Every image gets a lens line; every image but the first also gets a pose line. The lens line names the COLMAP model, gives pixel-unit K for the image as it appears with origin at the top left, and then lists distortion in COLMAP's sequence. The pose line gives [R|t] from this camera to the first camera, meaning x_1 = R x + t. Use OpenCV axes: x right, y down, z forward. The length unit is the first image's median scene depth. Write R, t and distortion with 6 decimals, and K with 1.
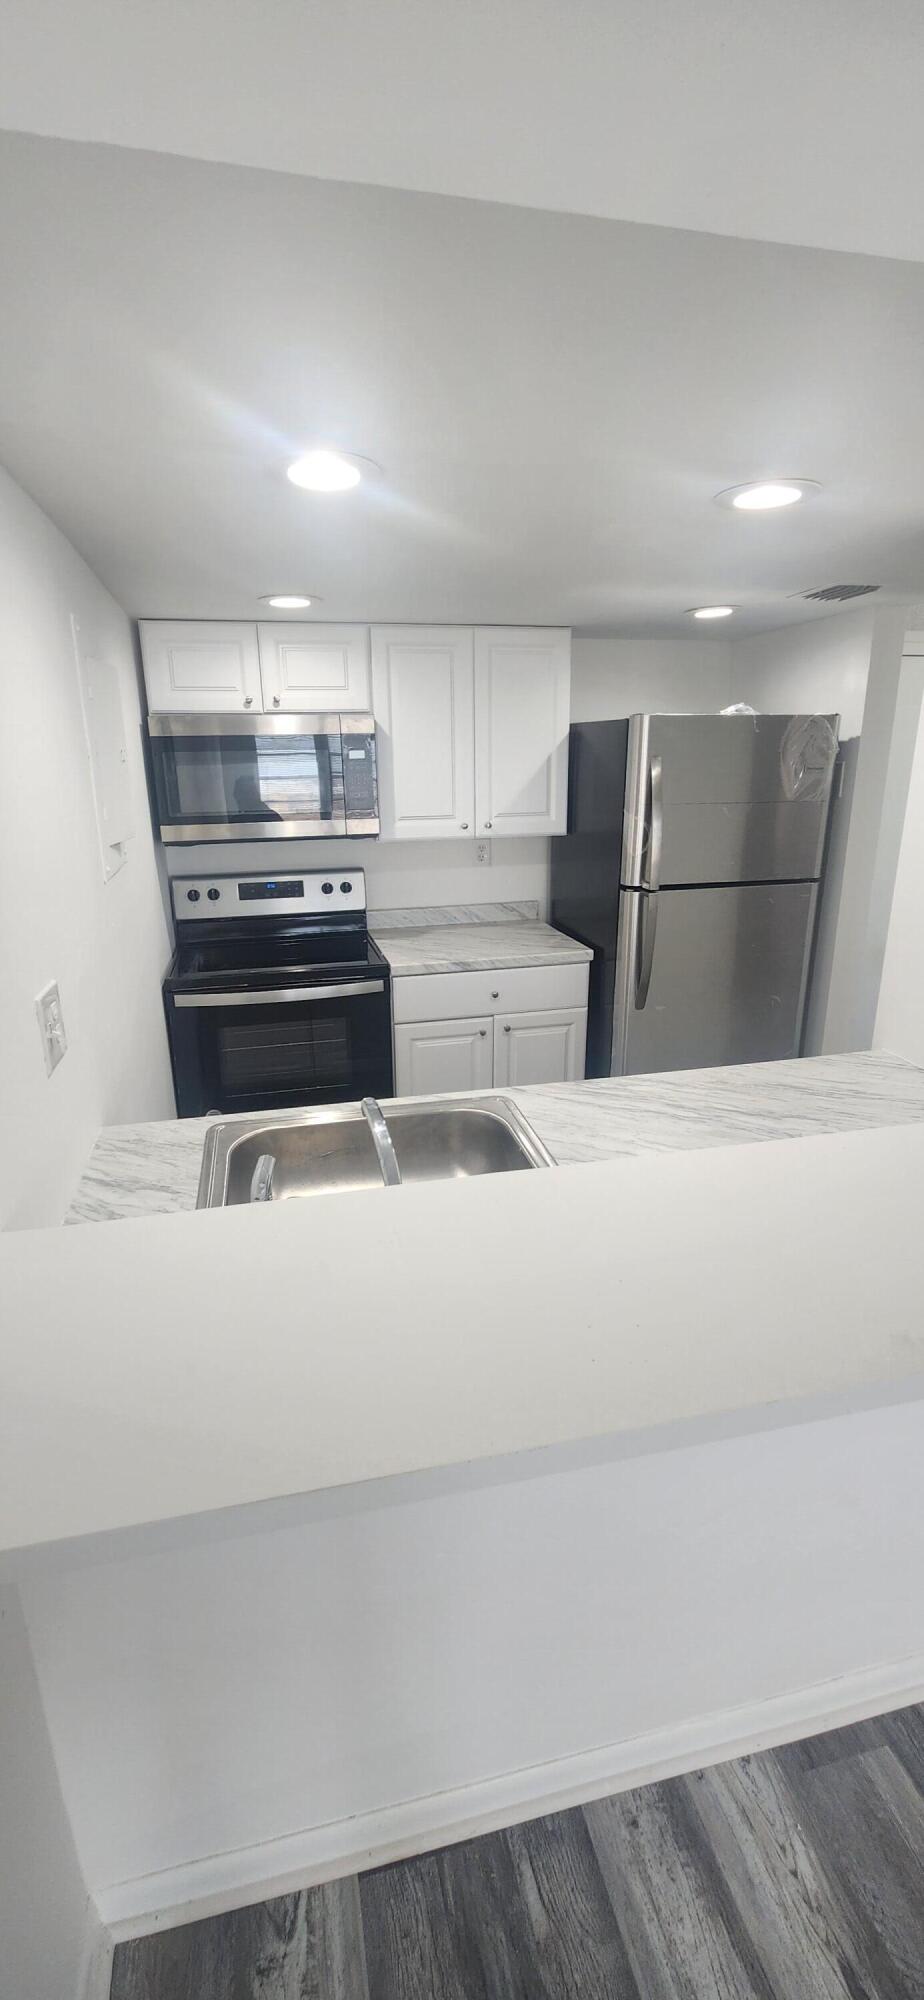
lens RADIAL K [[810.1, 0, 462.0], [0, 810.1, 1000.0], [0, 0, 1]] dist [0.000117, 0.000123]
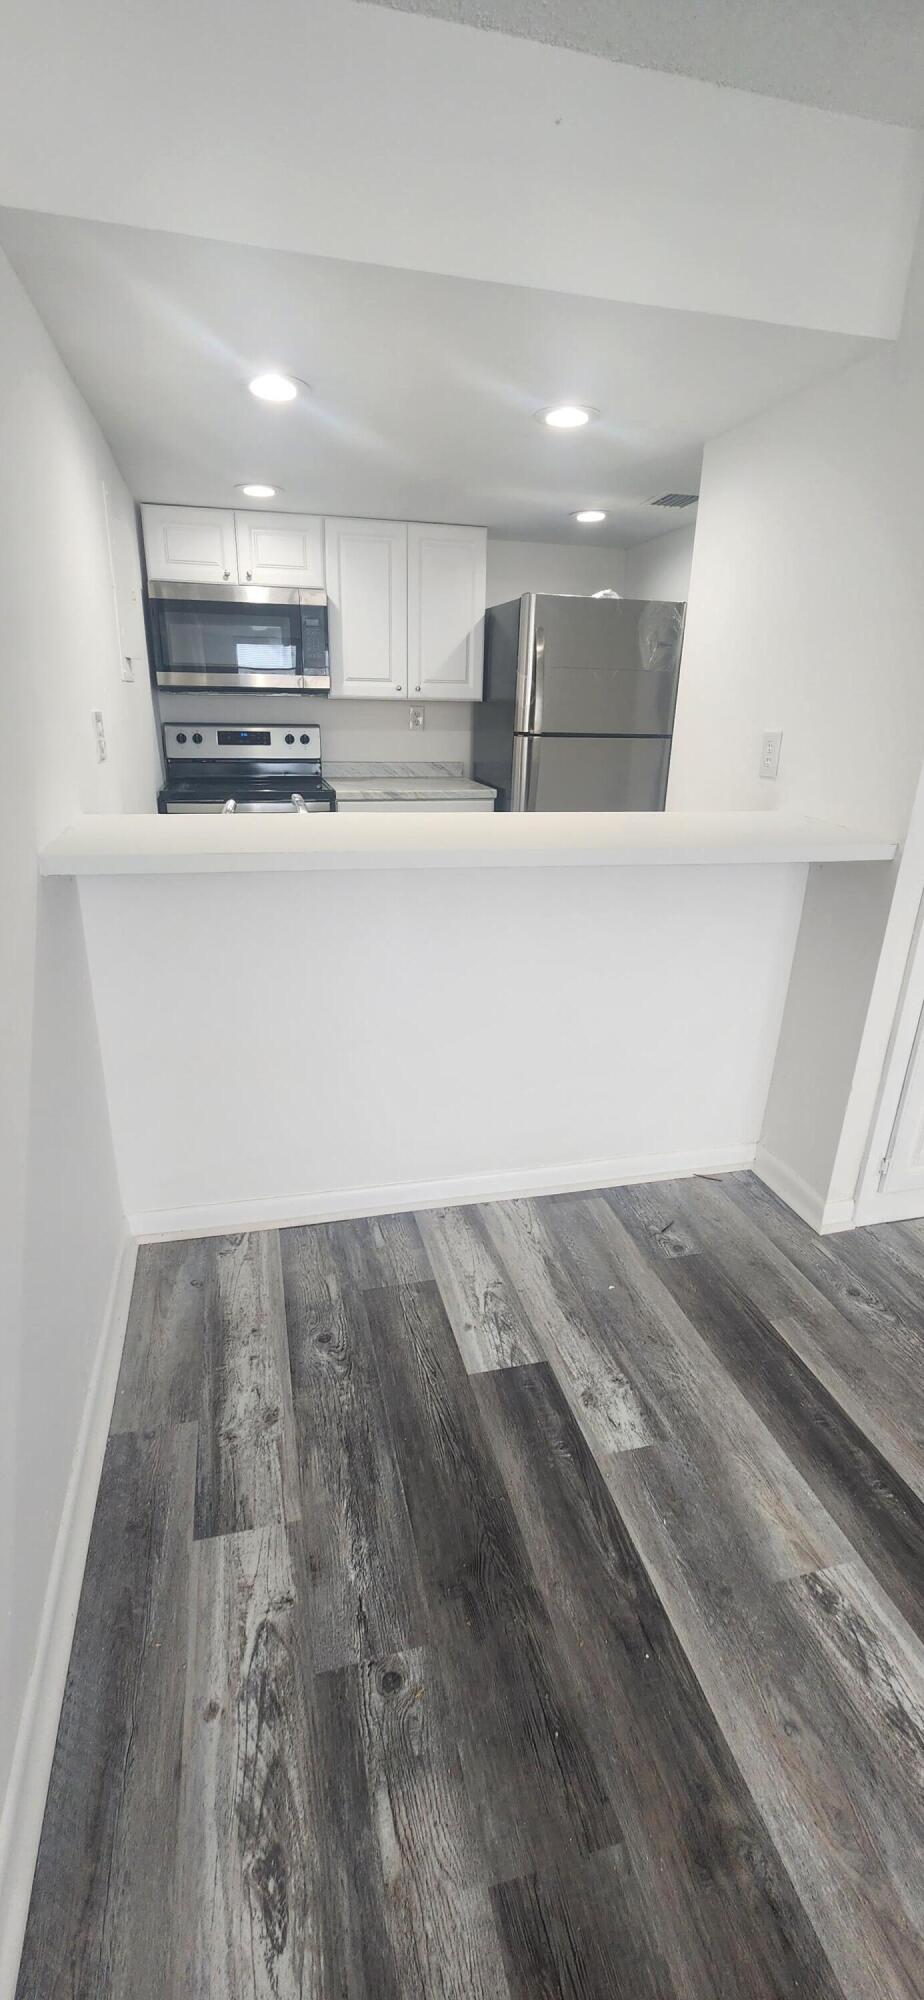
lens RADIAL K [[810.1, 0, 462.0], [0, 810.1, 1000.0], [0, 0, 1]] dist [0.000117, 0.000123]
pose [[0.999338, 0.027163, 0.024209, 0.091241], [-0.028578, 0.997781, 0.060144, 0.207631], [-0.022522, -0.060796, 0.997896, -0.312943]]
